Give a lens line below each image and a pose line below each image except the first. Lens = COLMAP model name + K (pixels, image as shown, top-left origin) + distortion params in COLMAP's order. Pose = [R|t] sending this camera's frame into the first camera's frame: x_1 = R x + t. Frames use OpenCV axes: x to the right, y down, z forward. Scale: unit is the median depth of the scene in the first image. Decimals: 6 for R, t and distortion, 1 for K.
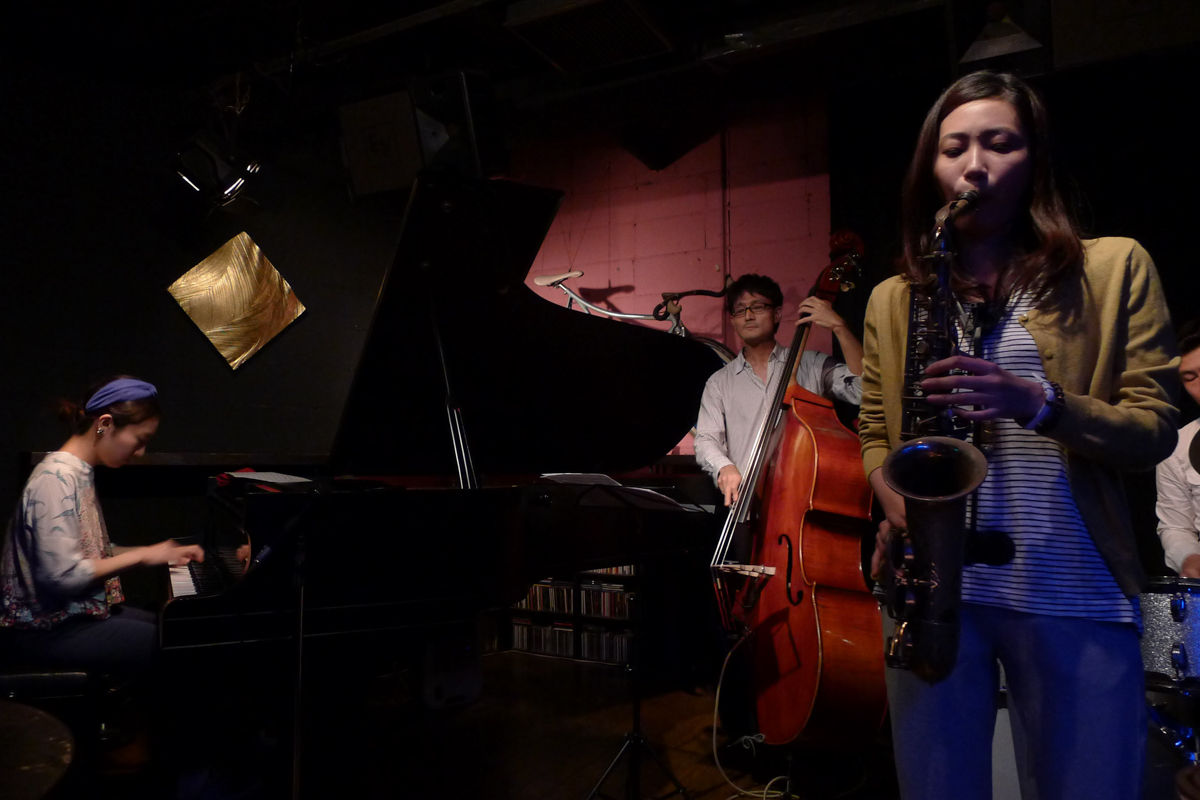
lens RADIAL K [[845.9, 0, 584.7], [0, 845.9, 397.5], [0, 0, 1]] dist [-0.045461, 0.008083]
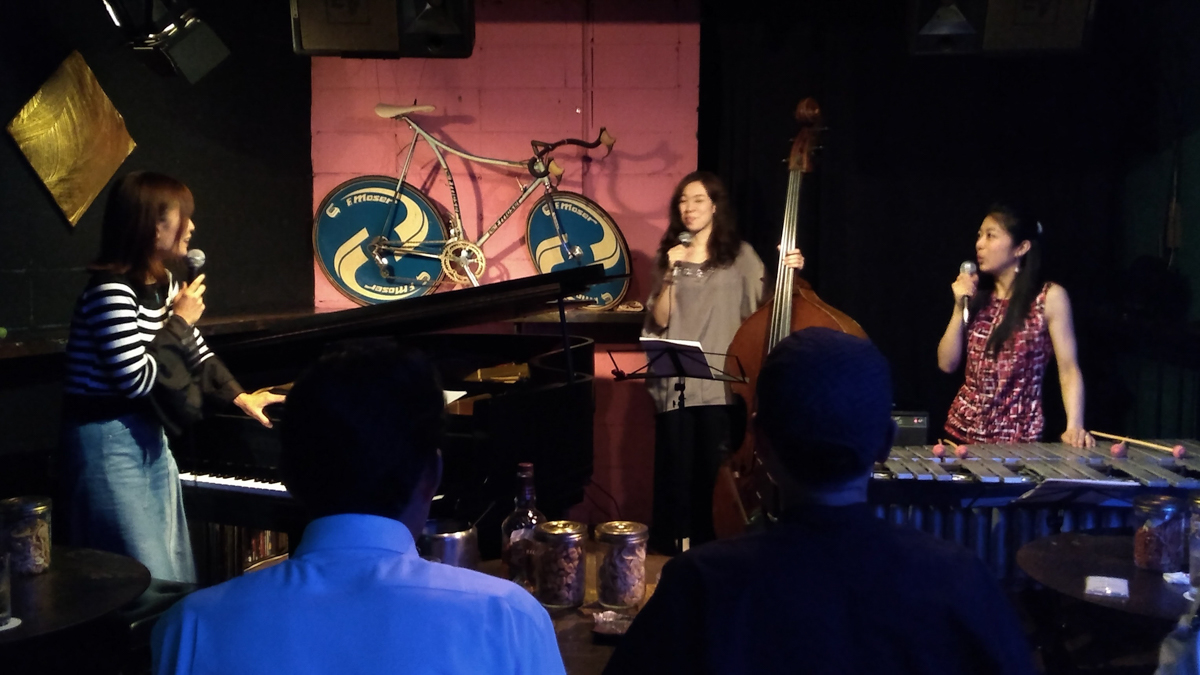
lens RADIAL K [[1279.5, 0, 612.4], [0, 1279.5, 338.3], [0, 0, 1]] dist [0.017560, 0.000000]
pose [[0.900685, -0.023696, 0.433825, -0.449808], [-0.042939, 0.988768, 0.143156, -0.115551], [-0.432345, -0.147566, 0.889552, -0.321167]]
